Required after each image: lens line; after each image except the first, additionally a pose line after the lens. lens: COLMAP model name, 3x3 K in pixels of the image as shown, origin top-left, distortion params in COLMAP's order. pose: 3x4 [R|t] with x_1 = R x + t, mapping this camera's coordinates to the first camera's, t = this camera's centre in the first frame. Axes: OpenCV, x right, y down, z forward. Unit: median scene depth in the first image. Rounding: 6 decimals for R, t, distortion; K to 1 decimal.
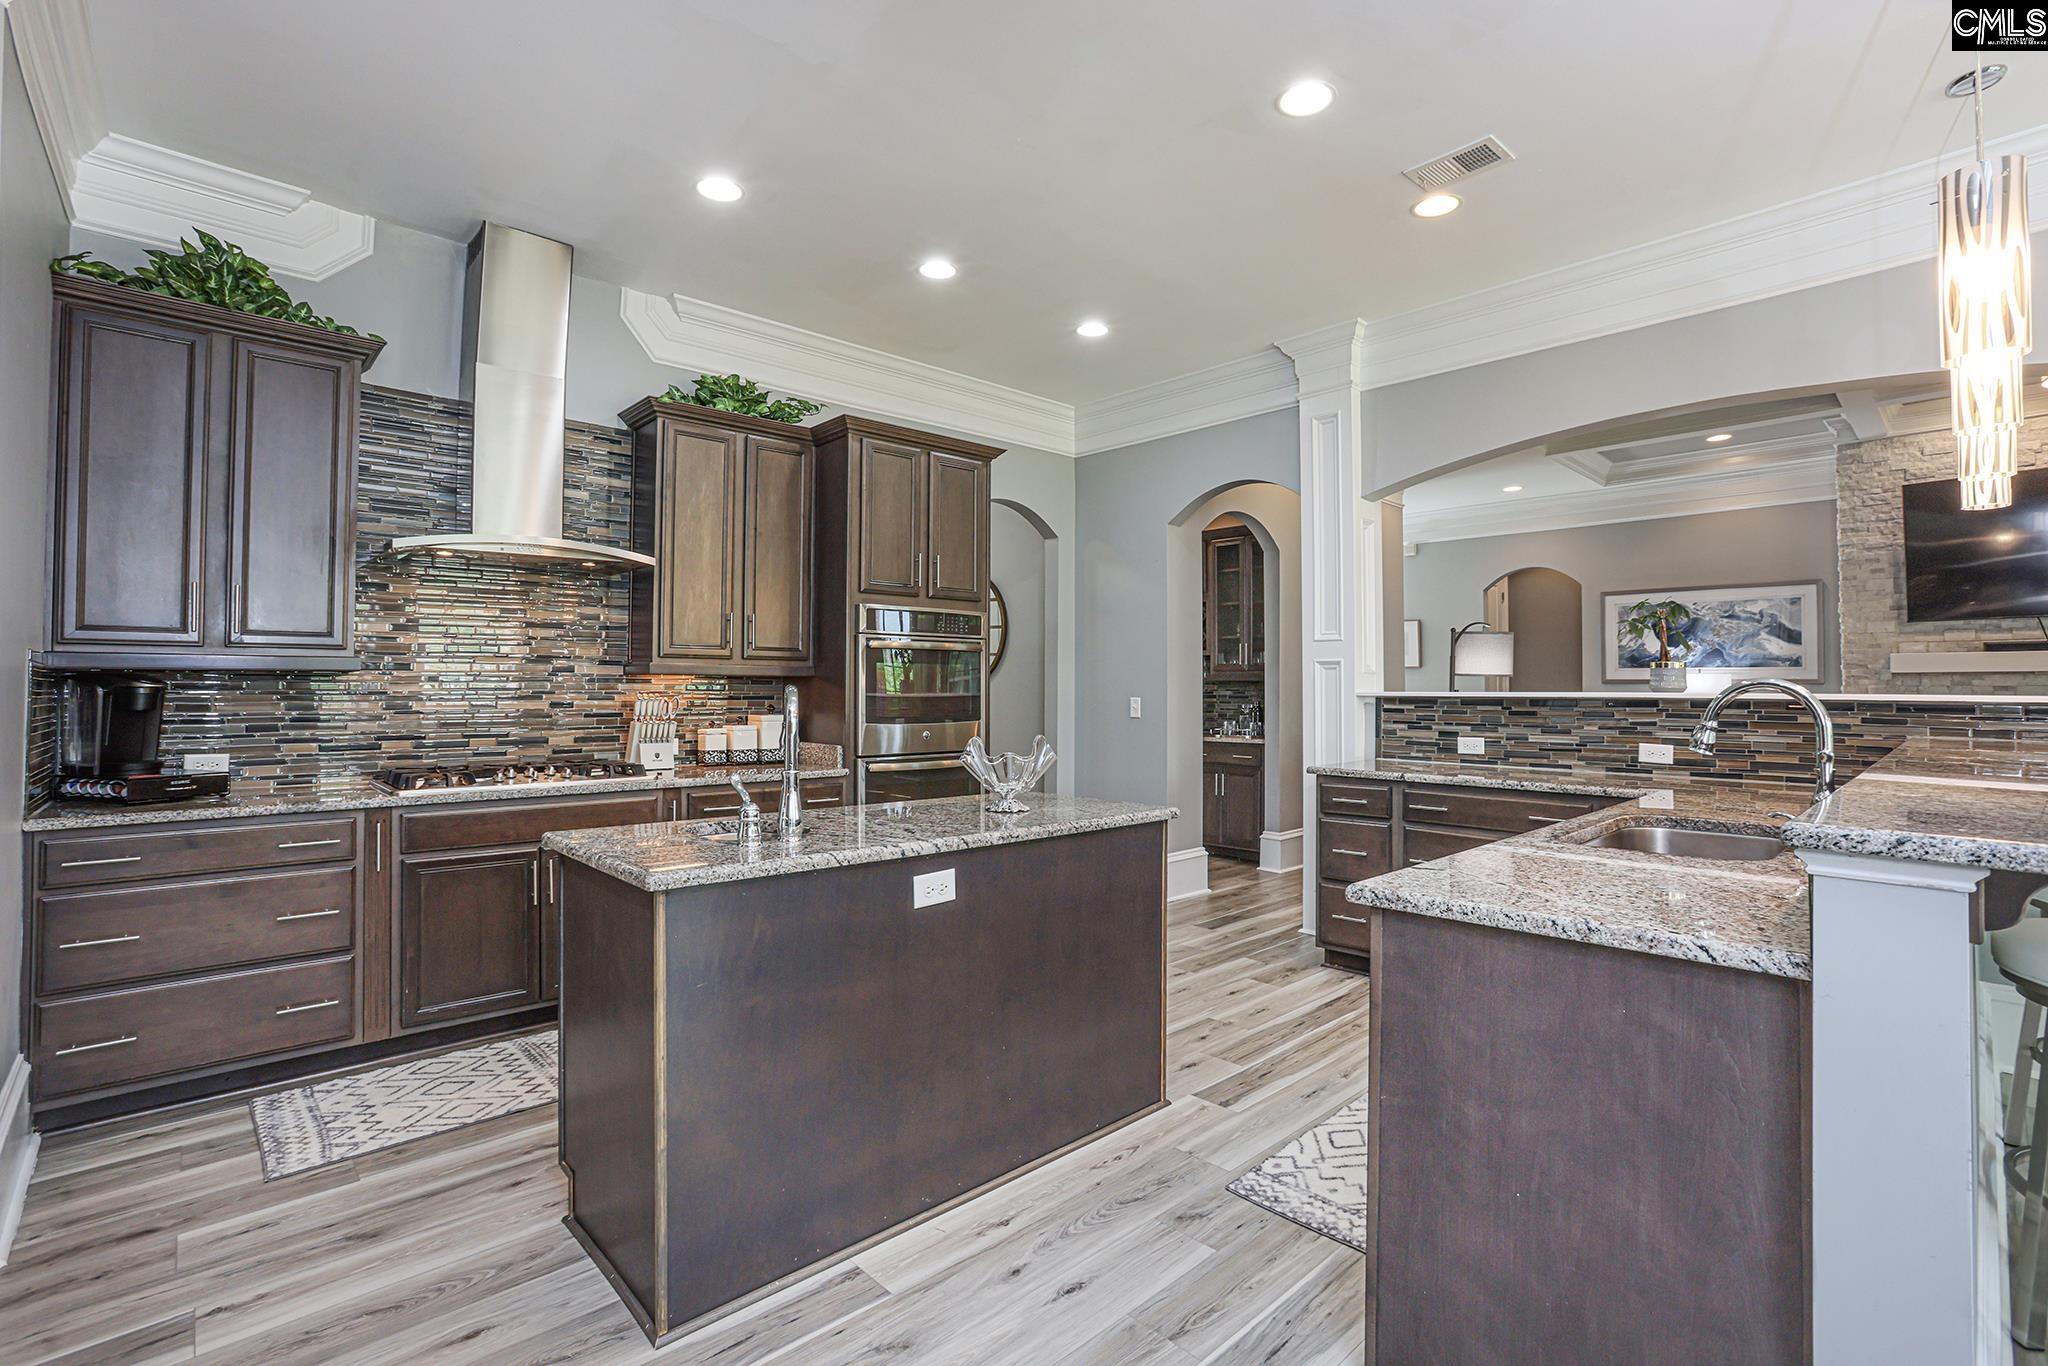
lens RADIAL K [[931.3, 0, 1017.7], [0, 931.3, 665.6], [0, 0, 1]] dist [-0.069310, 0.025082]
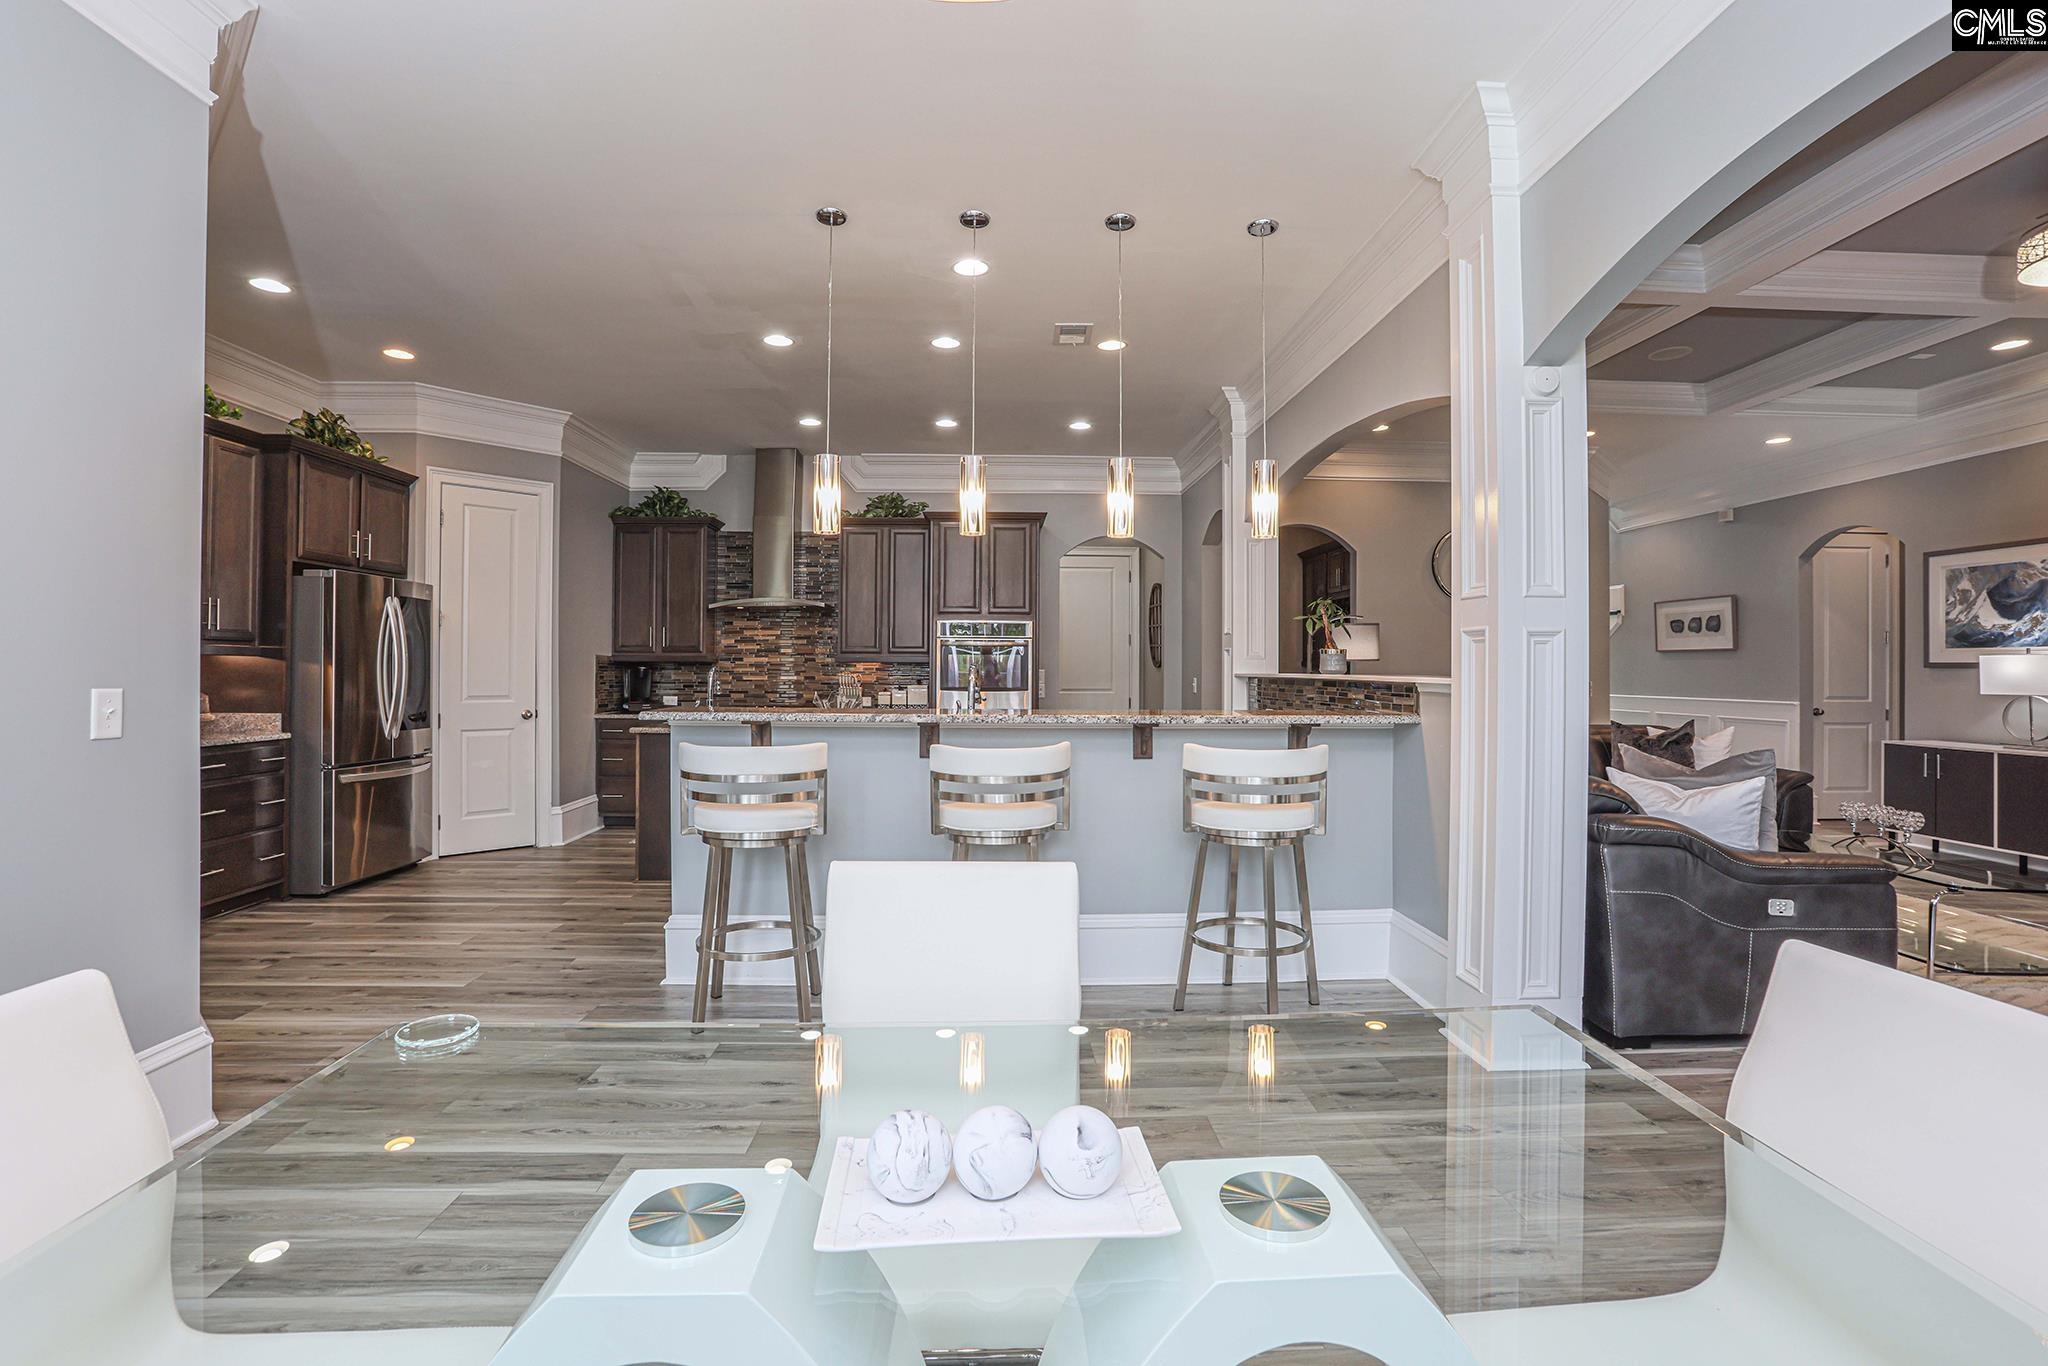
lens RADIAL K [[931.3, 0, 1017.7], [0, 931.3, 665.6], [0, 0, 1]] dist [-0.069310, 0.025082]
pose [[0.767997, -0.001334, -0.640452, 1.051305], [0.012031, 0.999851, 0.012345, -0.002914], [0.640340, -0.017186, 0.767899, -0.232382]]
